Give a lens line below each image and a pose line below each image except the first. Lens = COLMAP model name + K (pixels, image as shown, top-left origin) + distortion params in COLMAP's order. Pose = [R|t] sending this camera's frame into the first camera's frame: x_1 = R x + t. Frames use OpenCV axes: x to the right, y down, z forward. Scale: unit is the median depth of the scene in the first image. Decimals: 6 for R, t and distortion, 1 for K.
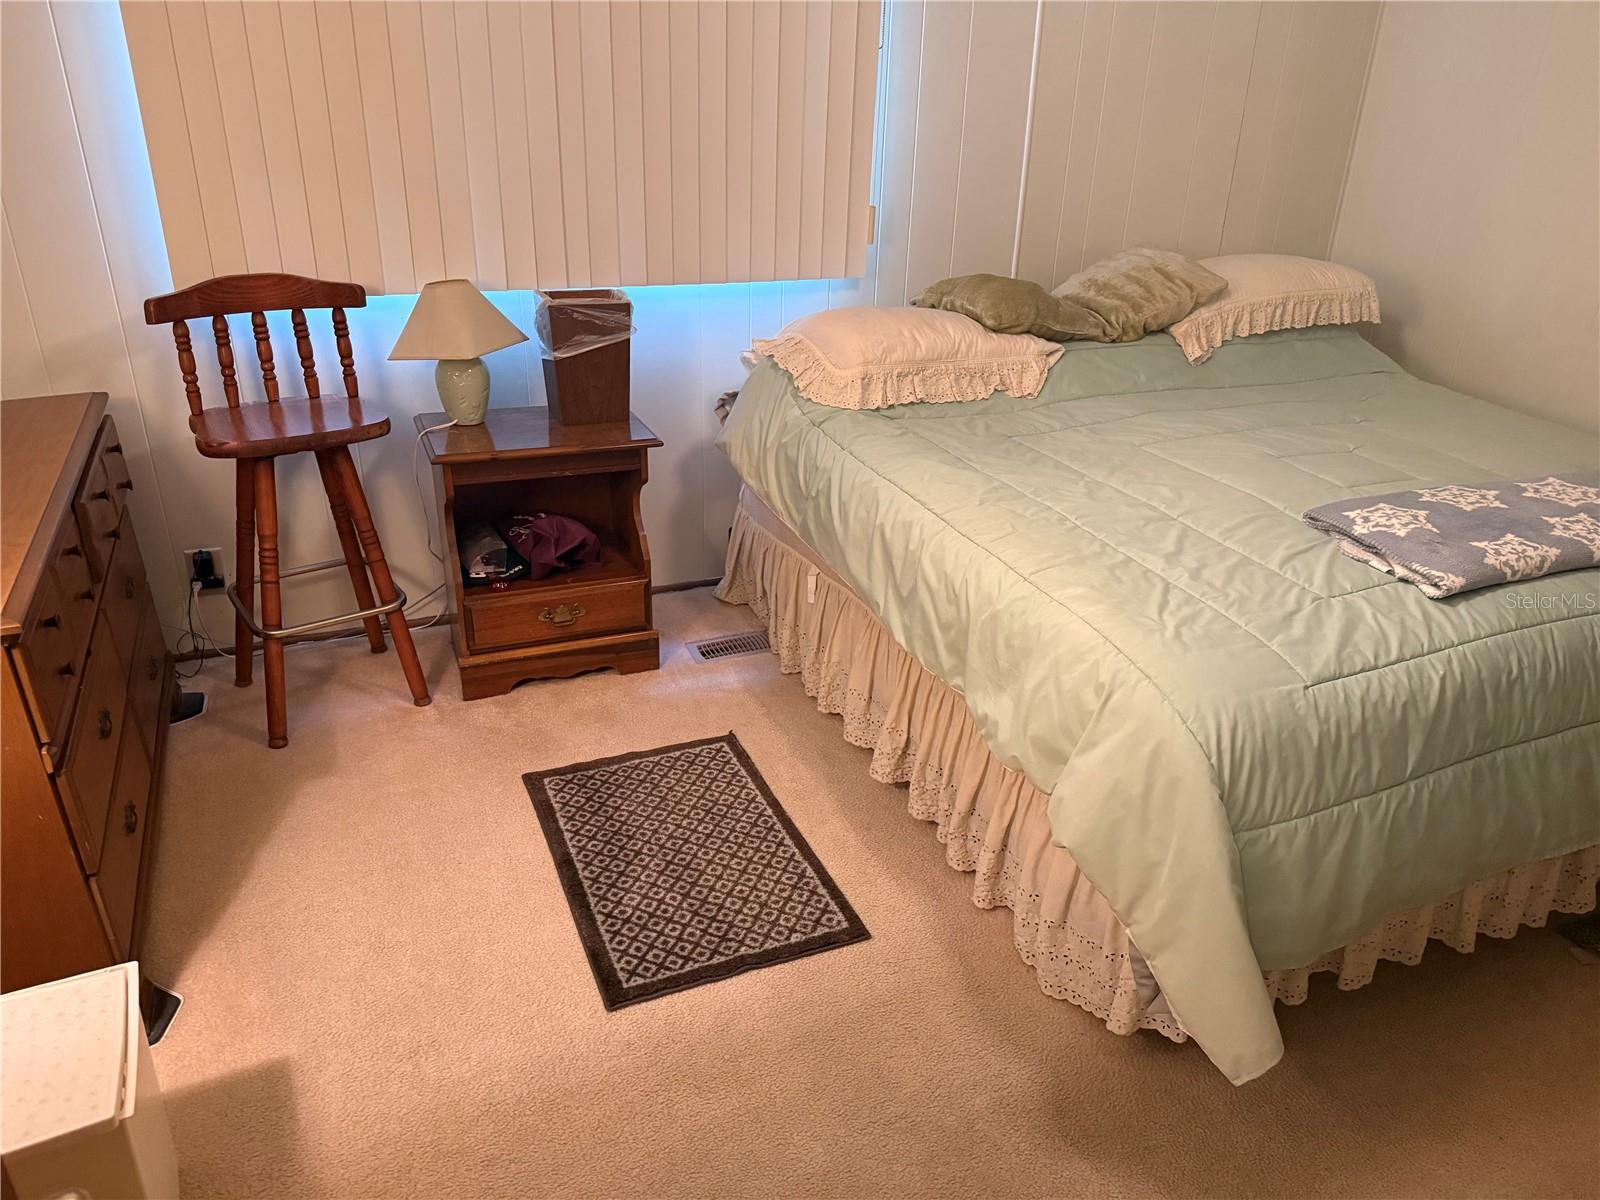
lens RADIAL K [[1138.5, 0, 800.0], [0, 1138.5, 600.0], [0, 0, 1]] dist [0.007132, 0.001312]
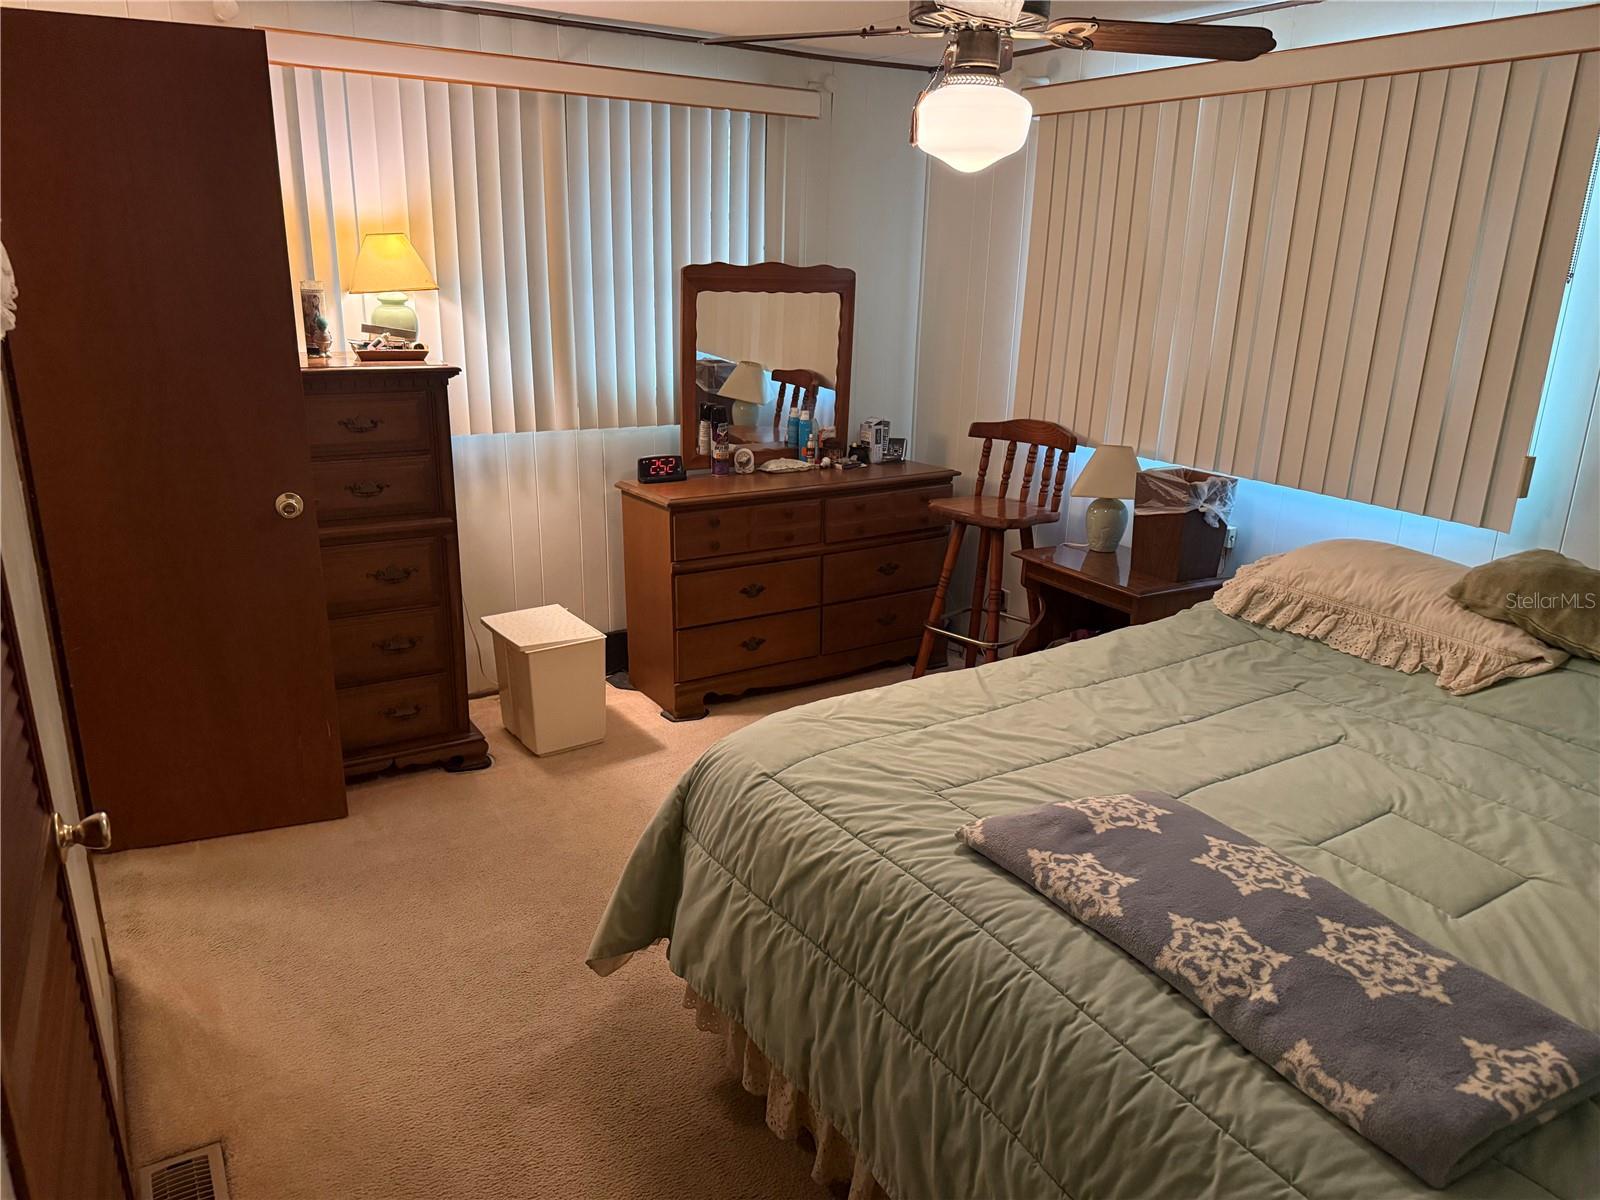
lens RADIAL K [[1117.3, 0, 800.0], [0, 1117.3, 600.0], [0, 0, 1]] dist [0.007452, 0.001917]
pose [[0.142850, 0.269739, -0.952279, 1.041319], [-0.421835, 0.886975, 0.187963, -0.225406], [0.895349, 0.374854, 0.240490, 0.445885]]
